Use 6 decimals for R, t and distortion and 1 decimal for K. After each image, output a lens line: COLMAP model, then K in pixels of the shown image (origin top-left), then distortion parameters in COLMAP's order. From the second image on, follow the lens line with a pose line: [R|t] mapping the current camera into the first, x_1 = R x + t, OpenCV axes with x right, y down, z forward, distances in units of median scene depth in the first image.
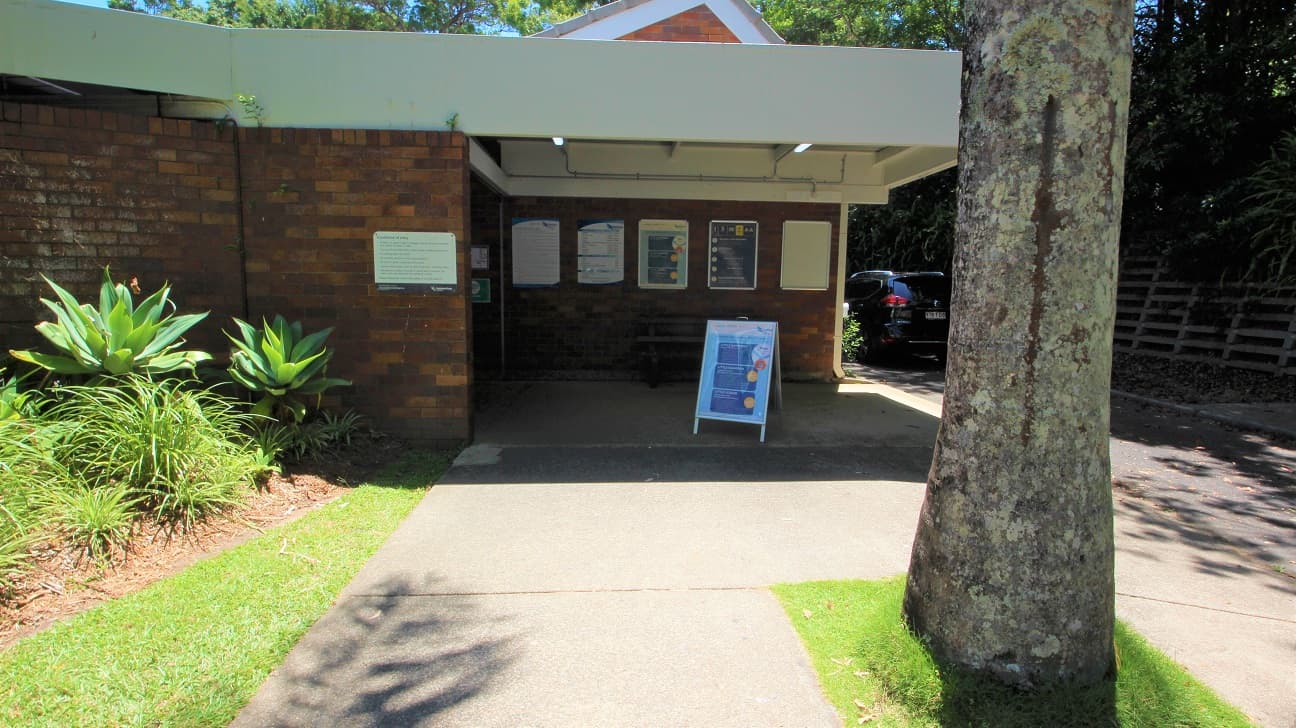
lens RADIAL K [[648.9, 0, 655.9], [0, 648.9, 360.6], [0, 0, 1]] dist [0.014194, -0.030629]
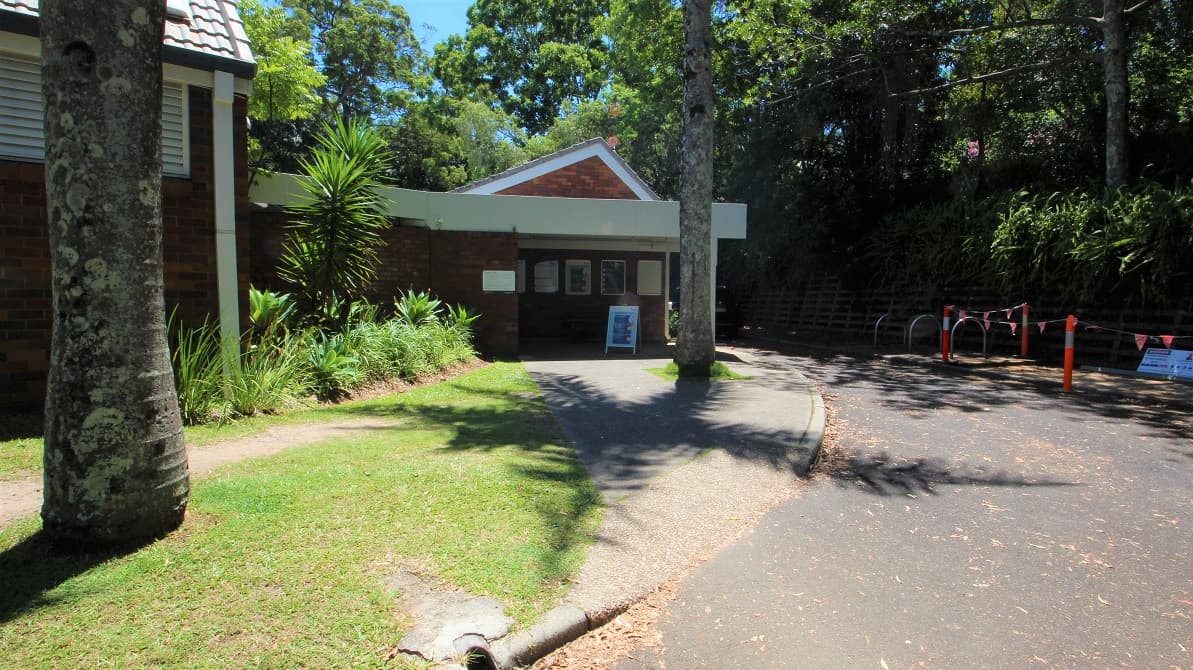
lens RADIAL K [[597.4, 0, 603.8], [0, 597.4, 331.9], [0, 0, 1]] dist [0.014194, -0.030629]
pose [[0.989241, -0.015196, 0.145506, -0.179995], [0.024037, 0.997957, -0.059192, 0.110891], [-0.144309, 0.062053, 0.987585, -0.790911]]
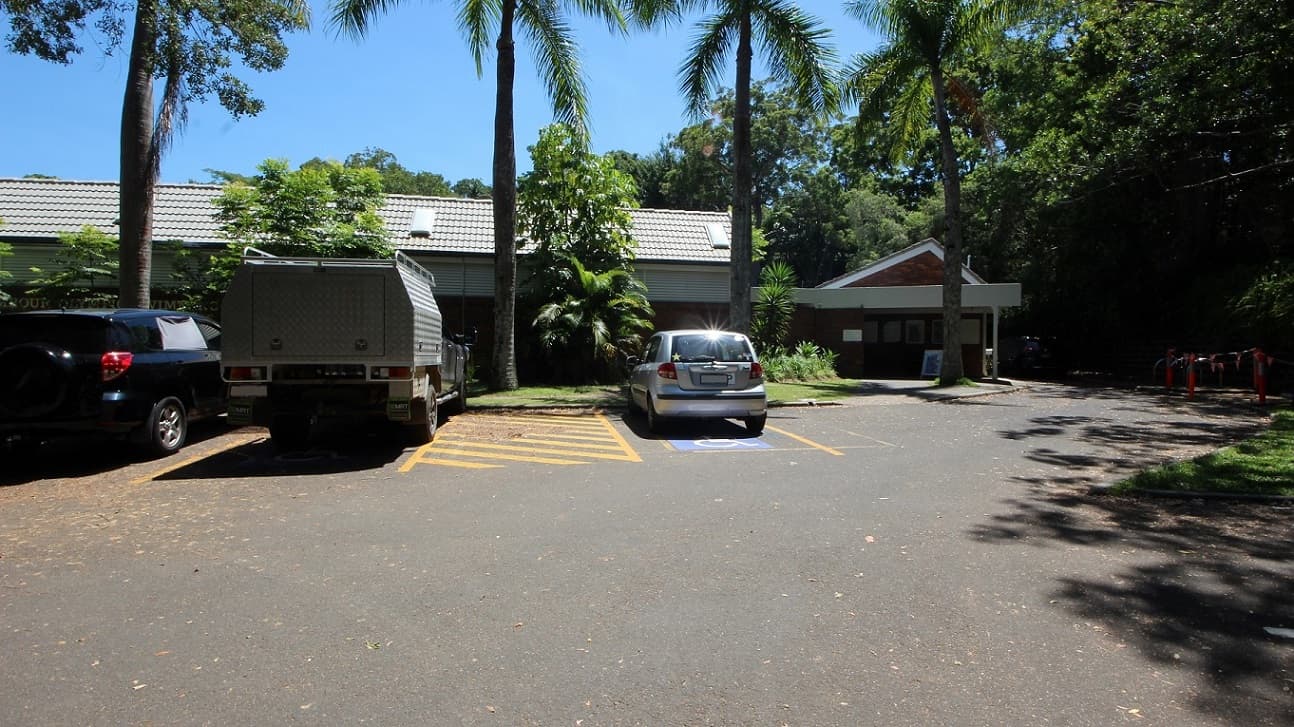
lens RADIAL K [[647.9, 0, 654.9], [0, 647.9, 360.1], [0, 0, 1]] dist [0.014194, -0.030629]
pose [[0.921265, 0.001803, -0.388931, 0.071201], [-0.043082, 0.994308, -0.097440, 0.301369], [0.386541, 0.106524, 0.916100, -2.147205]]
